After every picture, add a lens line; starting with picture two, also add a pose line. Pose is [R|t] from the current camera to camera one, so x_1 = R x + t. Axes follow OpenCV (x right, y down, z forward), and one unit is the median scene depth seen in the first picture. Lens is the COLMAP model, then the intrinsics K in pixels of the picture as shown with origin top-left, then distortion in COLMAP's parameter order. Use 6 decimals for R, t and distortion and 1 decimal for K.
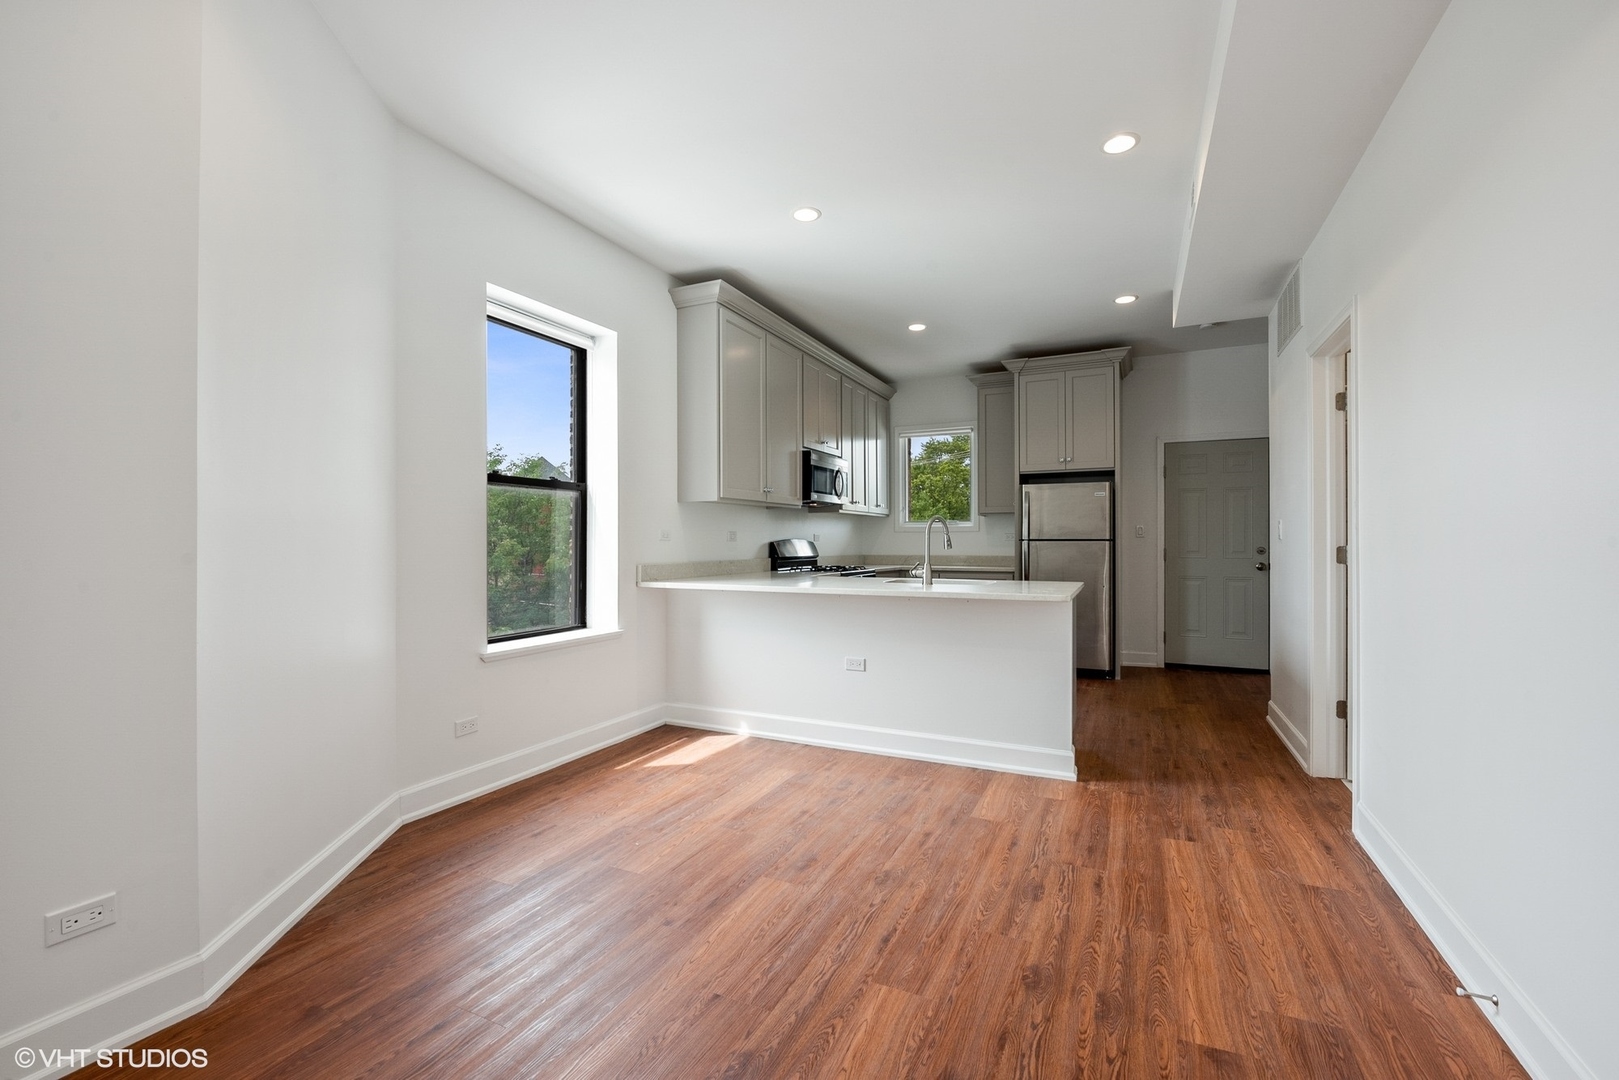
lens RADIAL K [[696.7, 0, 817.3], [0, 696.7, 527.3], [0, 0, 1]] dist [-0.005590, -0.000908]
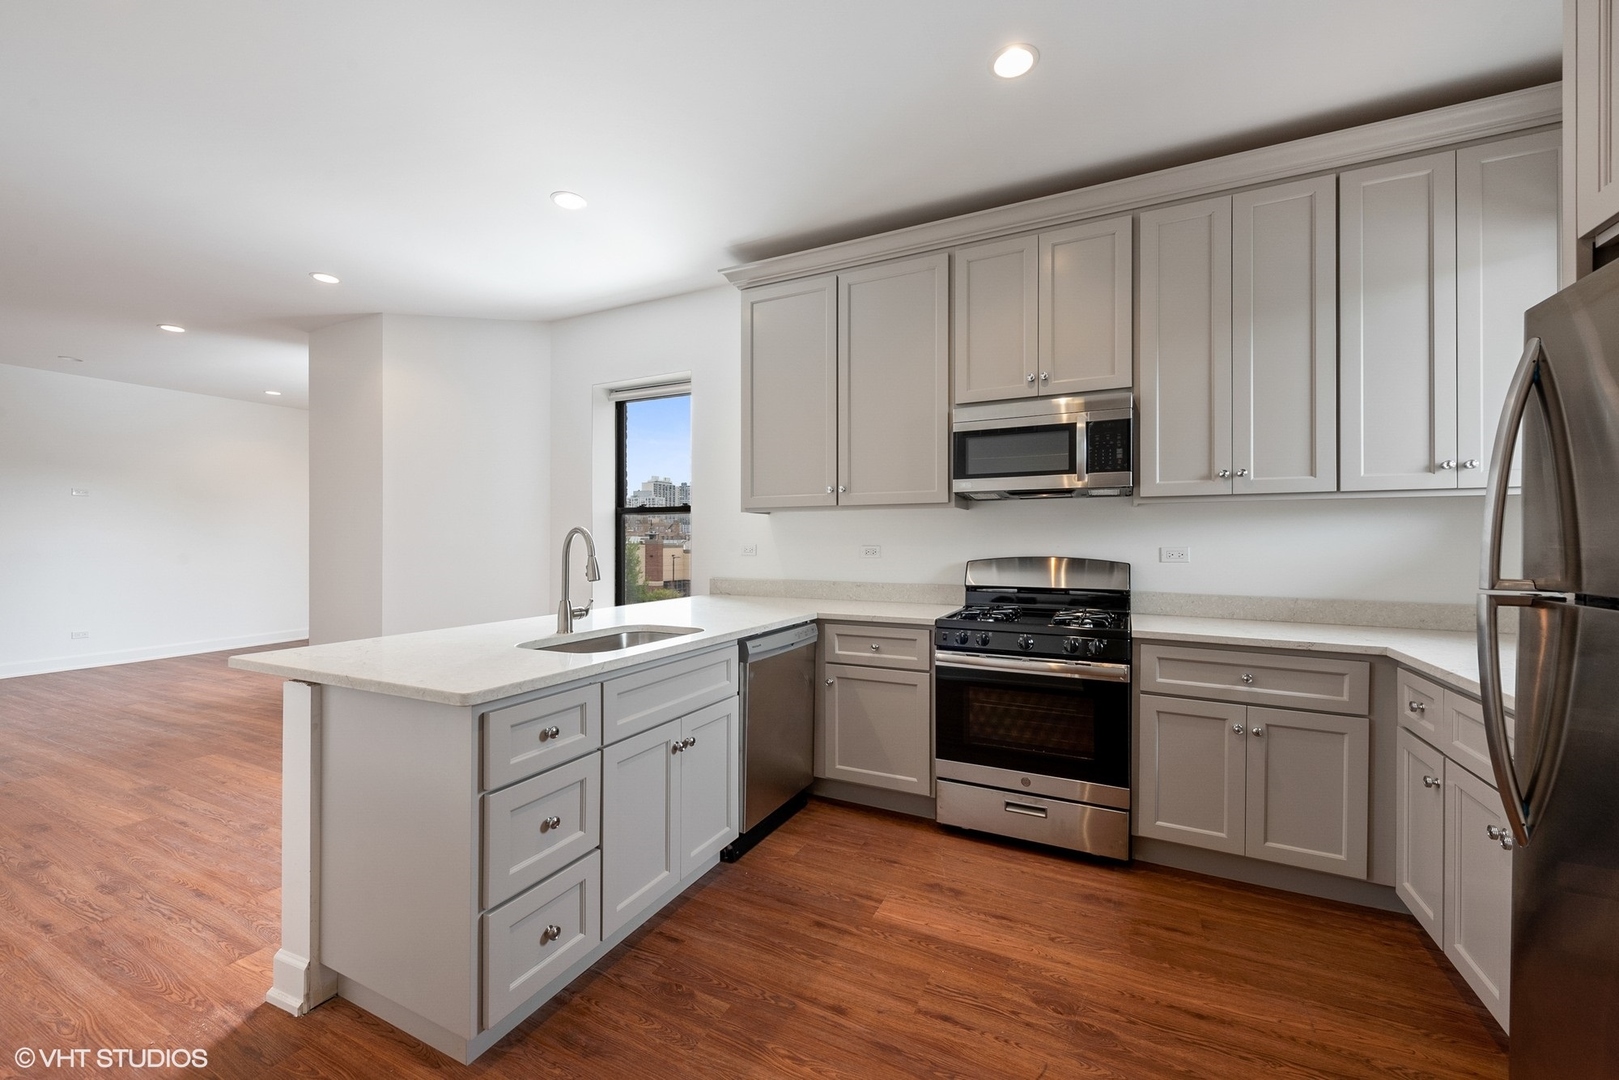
lens RADIAL K [[647.0, 0, 832.9], [0, 647.0, 538.0], [0, 0, 1]] dist [-0.004847, -0.002354]
pose [[-0.018626, -0.014662, -0.999719, 0.669200], [0.011534, 0.999823, -0.014878, 0.009227], [0.999760, -0.011808, -0.018454, 1.117191]]
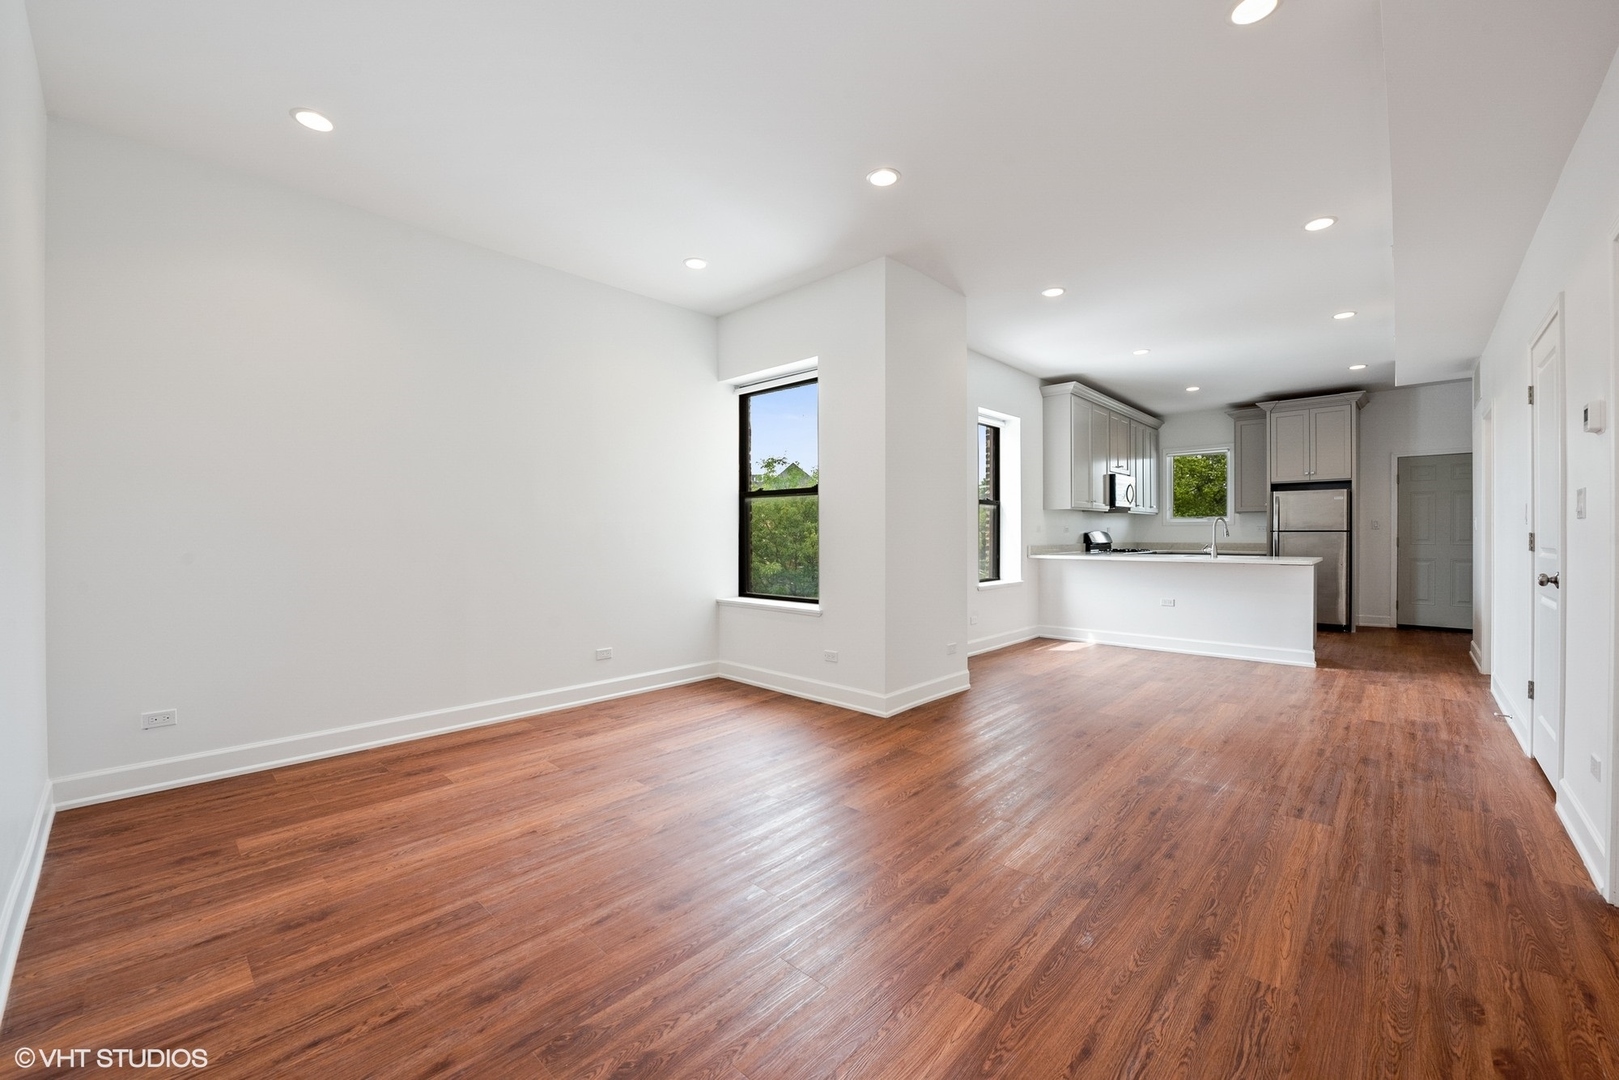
lens RADIAL K [[647.0, 0, 818.5], [0, 647.0, 530.2], [0, 0, 1]] dist [-0.004847, -0.002354]
pose [[0.952088, -0.002396, -0.305814, -0.244968], [0.007687, 0.999841, 0.016099, -0.016062], [0.305726, -0.017678, 0.951955, -0.703808]]
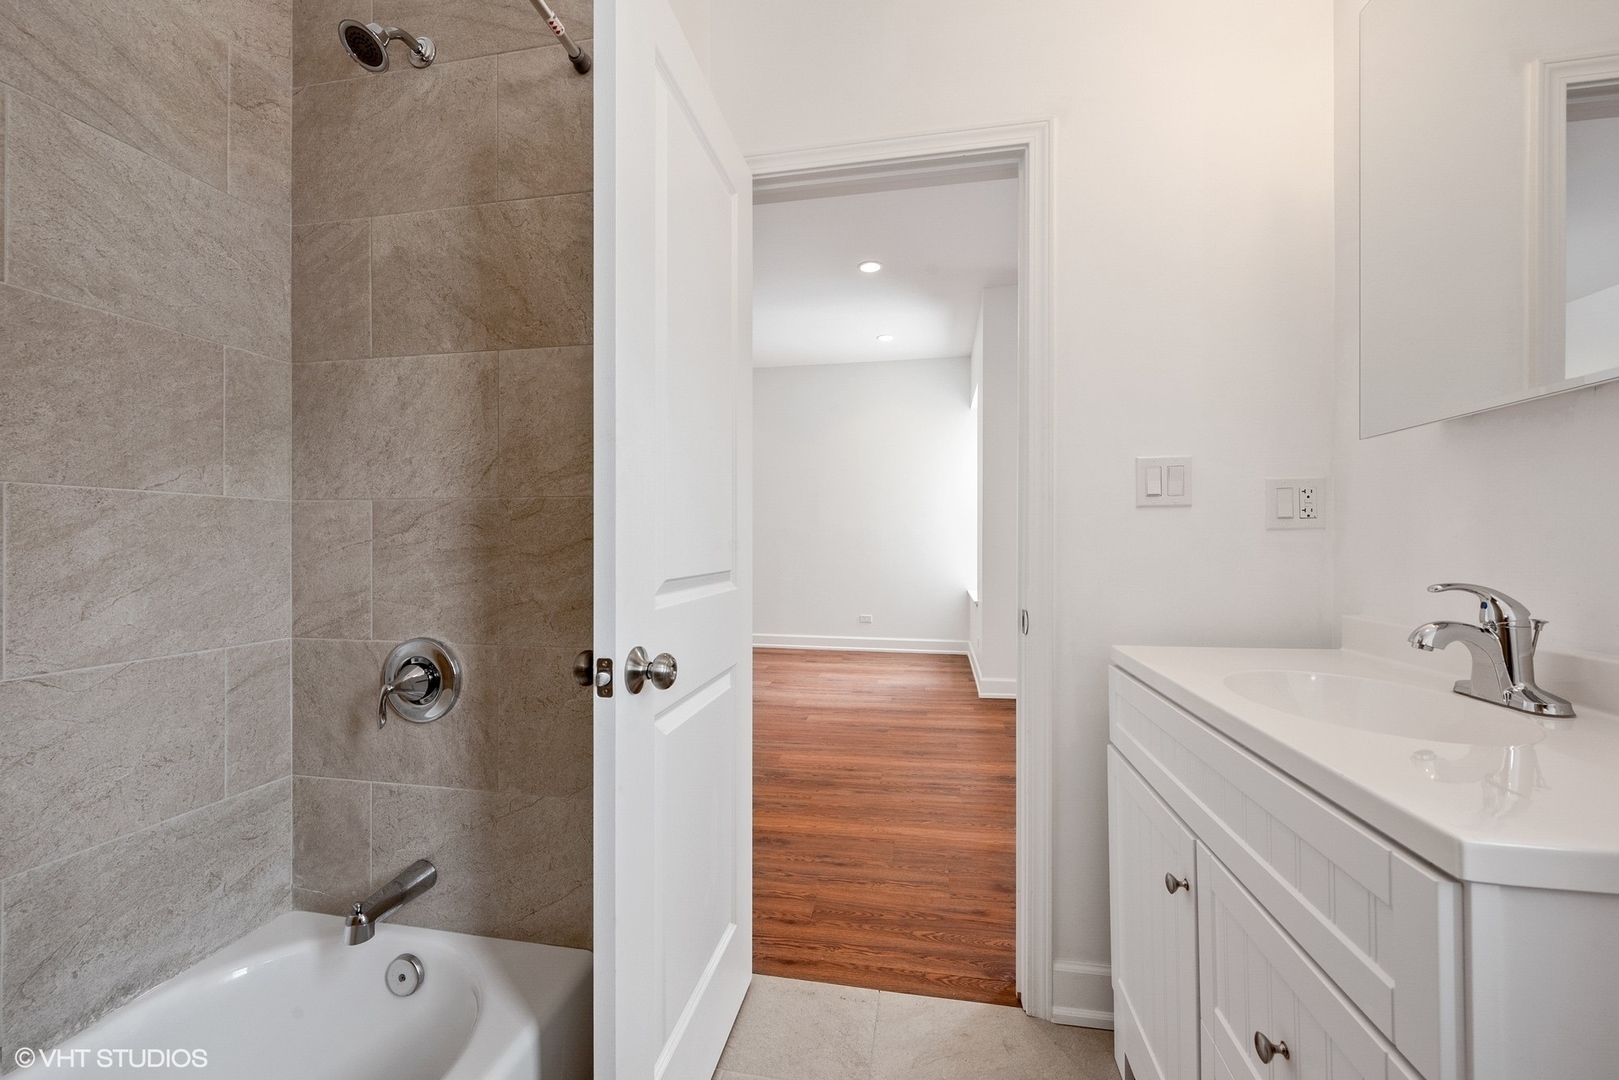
lens RADIAL K [[647.0, 0, 809.0], [0, 647.0, 538.5], [0, 0, 1]] dist [-0.004847, -0.002354]
pose [[0.234772, 0.002343, -0.972048, 0.486594], [0.019629, 0.999782, 0.007151, 0.000022], [0.971852, -0.020759, 0.234675, -0.311435]]
